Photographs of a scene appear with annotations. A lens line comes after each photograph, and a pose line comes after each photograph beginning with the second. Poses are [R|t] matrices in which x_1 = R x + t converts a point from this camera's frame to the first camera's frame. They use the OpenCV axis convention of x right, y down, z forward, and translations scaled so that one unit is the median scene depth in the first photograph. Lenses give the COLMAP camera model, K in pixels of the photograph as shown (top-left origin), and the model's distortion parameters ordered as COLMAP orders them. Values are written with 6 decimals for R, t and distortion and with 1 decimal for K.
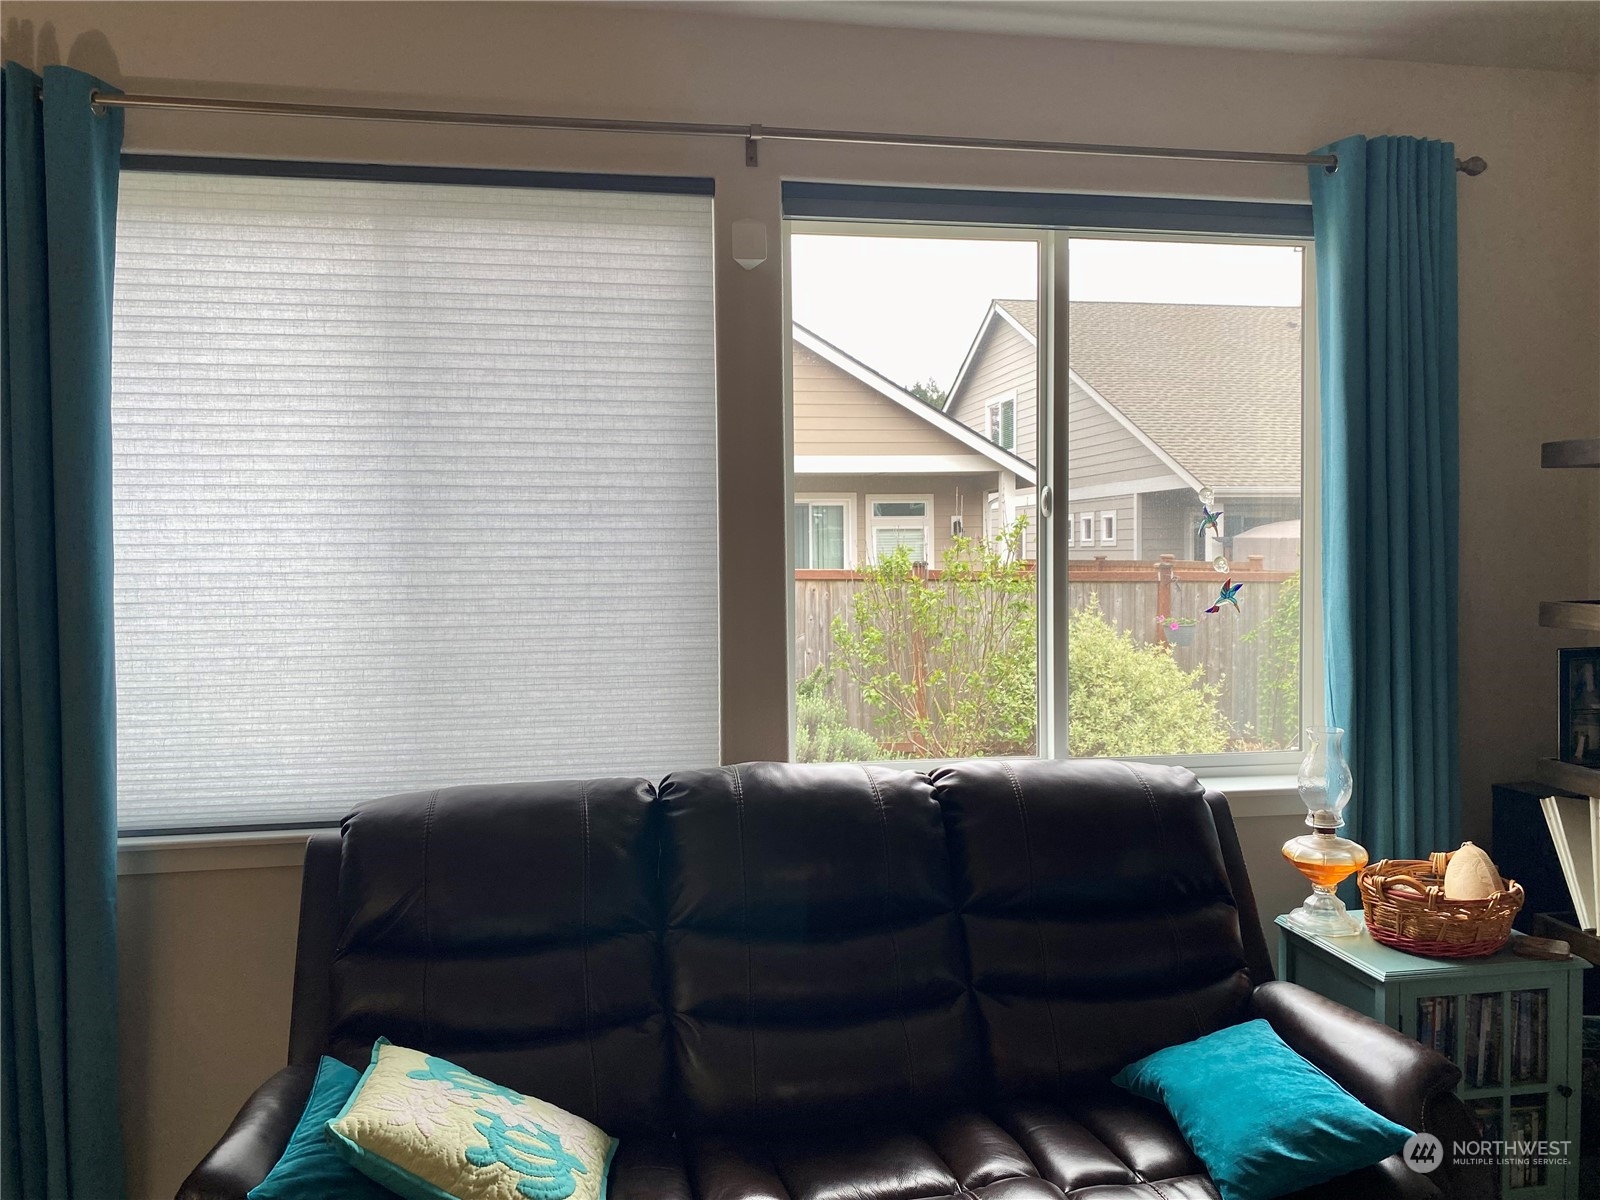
lens RADIAL K [[1281.2, 0, 809.5], [0, 1281.2, 602.0], [0, 0, 1]] dist [0.186380, -0.337328]
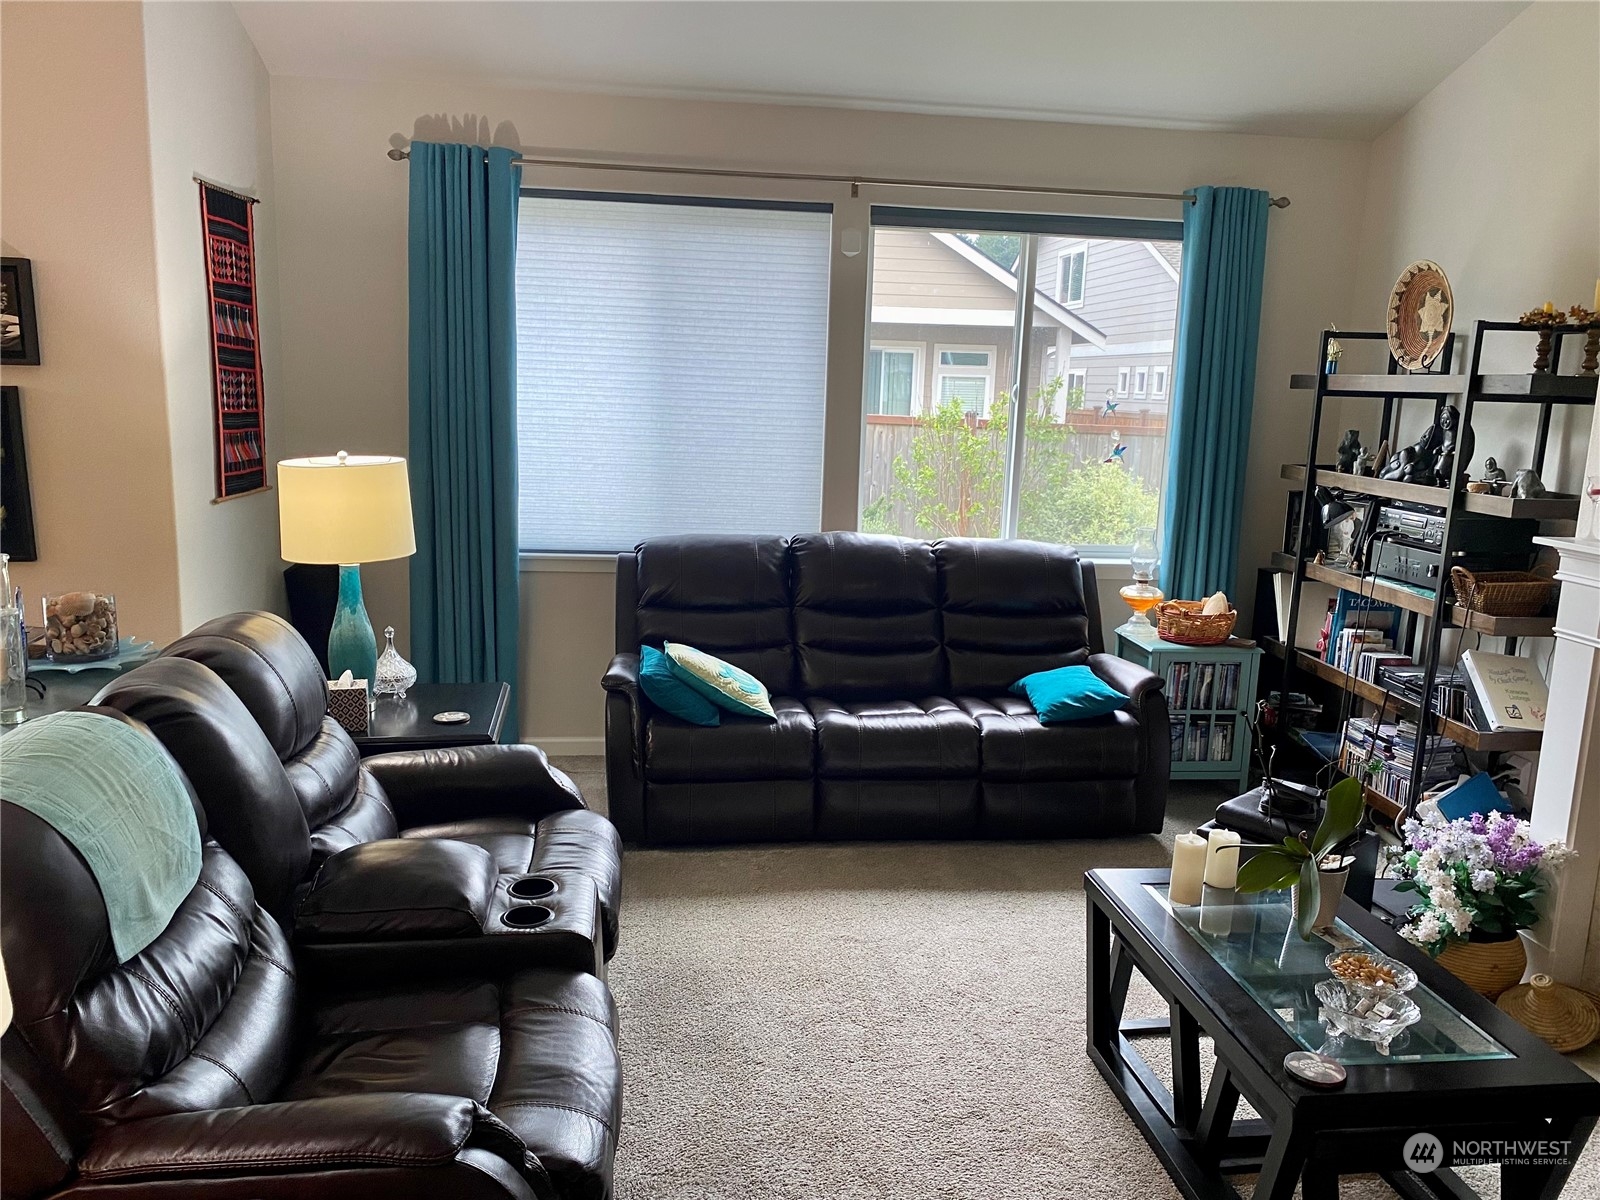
lens RADIAL K [[1281.2, 0, 809.5], [0, 1281.2, 602.0], [0, 0, 1]] dist [0.186380, -0.337328]
pose [[0.997511, 0.052387, -0.047195, 0.006692], [-0.045953, 0.990659, 0.128384, -0.013433], [0.053480, -0.125896, 0.990601, -0.858573]]
